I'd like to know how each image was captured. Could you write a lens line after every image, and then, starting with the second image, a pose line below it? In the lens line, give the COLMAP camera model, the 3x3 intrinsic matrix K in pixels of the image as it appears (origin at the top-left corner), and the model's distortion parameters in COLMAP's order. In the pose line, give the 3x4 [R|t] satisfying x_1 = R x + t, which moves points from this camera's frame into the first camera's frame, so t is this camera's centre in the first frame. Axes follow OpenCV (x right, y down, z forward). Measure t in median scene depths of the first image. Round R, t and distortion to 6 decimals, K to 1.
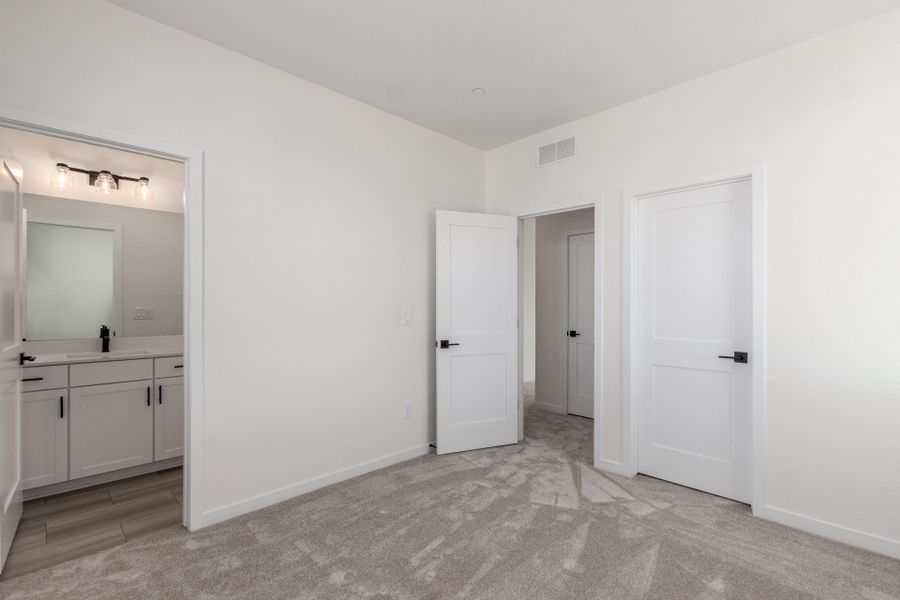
lens RADIAL K [[434.3, 0, 457.7], [0, 434.3, 304.7], [0, 0, 1]] dist [0.000866, -0.000996]
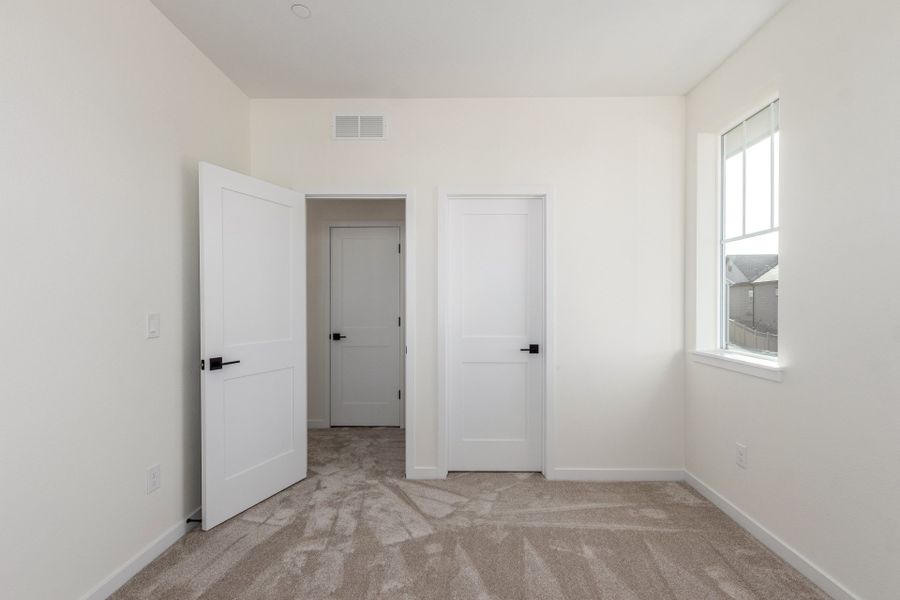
lens RADIAL K [[418.5, 0, 458.8], [0, 418.5, 307.1], [0, 0, 1]] dist [0.002942, -0.000523]
pose [[0.695914, -0.006595, 0.718094, -0.254019], [0.002079, 0.999972, 0.007169, -0.000647], [-0.718122, -0.003496, 0.695909, 0.299961]]
